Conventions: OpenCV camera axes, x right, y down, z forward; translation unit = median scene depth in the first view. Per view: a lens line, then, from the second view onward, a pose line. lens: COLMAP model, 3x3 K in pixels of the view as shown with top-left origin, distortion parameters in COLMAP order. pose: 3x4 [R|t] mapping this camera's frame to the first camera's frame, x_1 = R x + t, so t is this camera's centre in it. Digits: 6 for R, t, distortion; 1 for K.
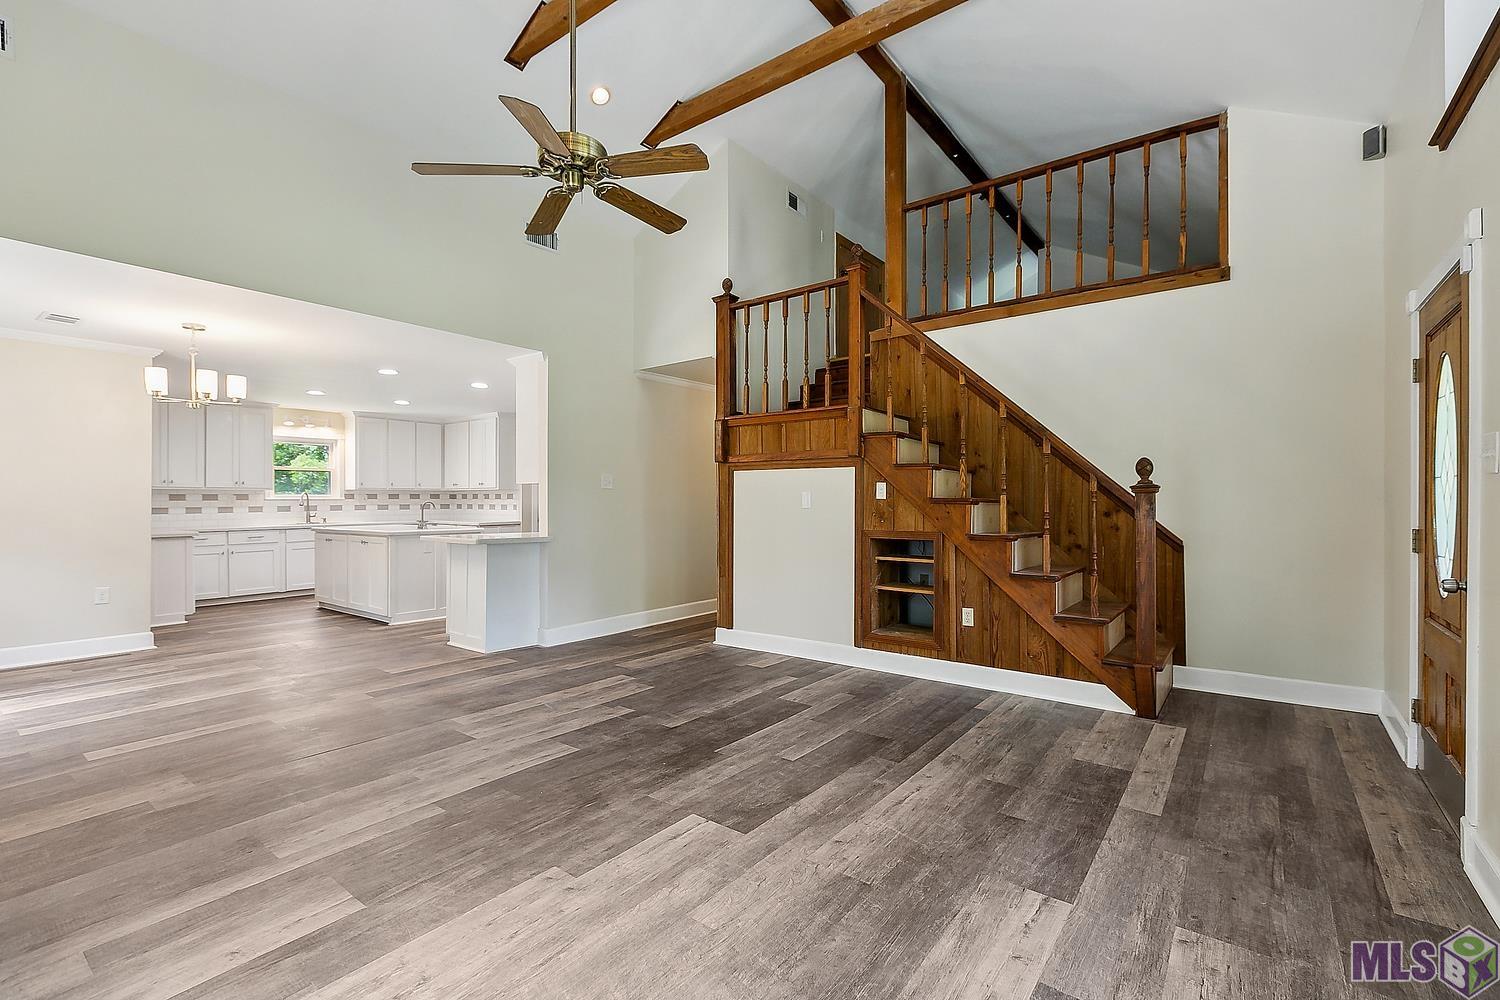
lens RADIAL K [[661.2, 0, 758.4], [0, 661.2, 499.4], [0, 0, 1]] dist [-0.001403, -0.000376]
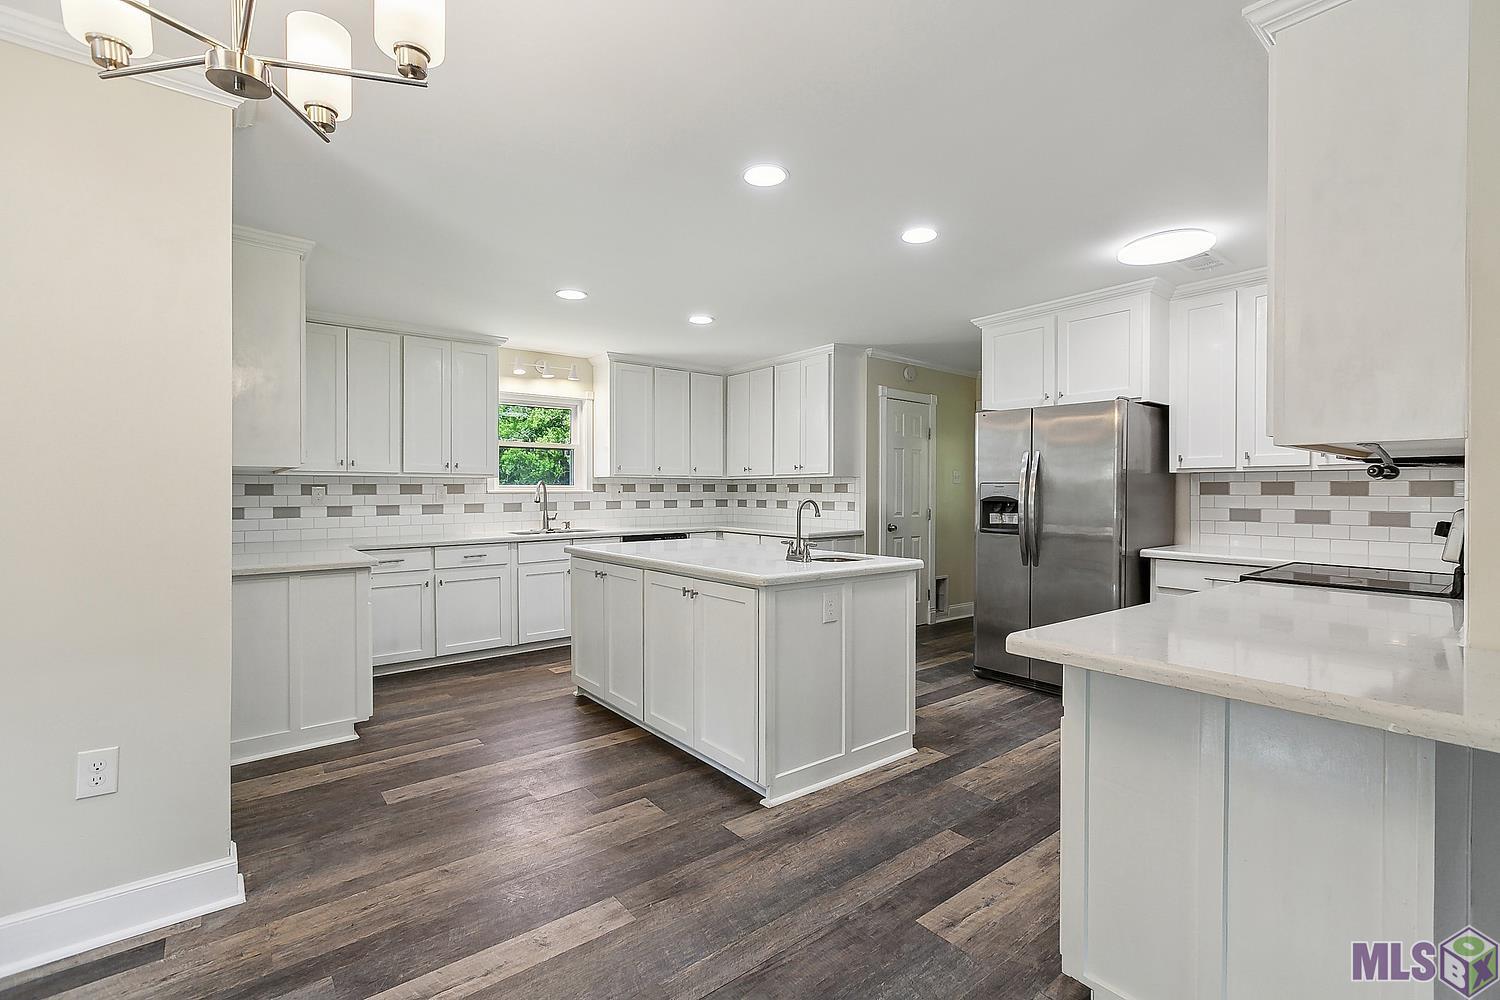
lens RADIAL K [[661.2, 0, 752.3], [0, 661.2, 493.8], [0, 0, 1]] dist [-0.001403, -0.000376]
pose [[0.968576, 0.003304, -0.248695, -0.327594], [-0.001976, 0.999982, 0.005592, -0.002698], [0.248709, -0.004925, 0.968566, 0.429102]]
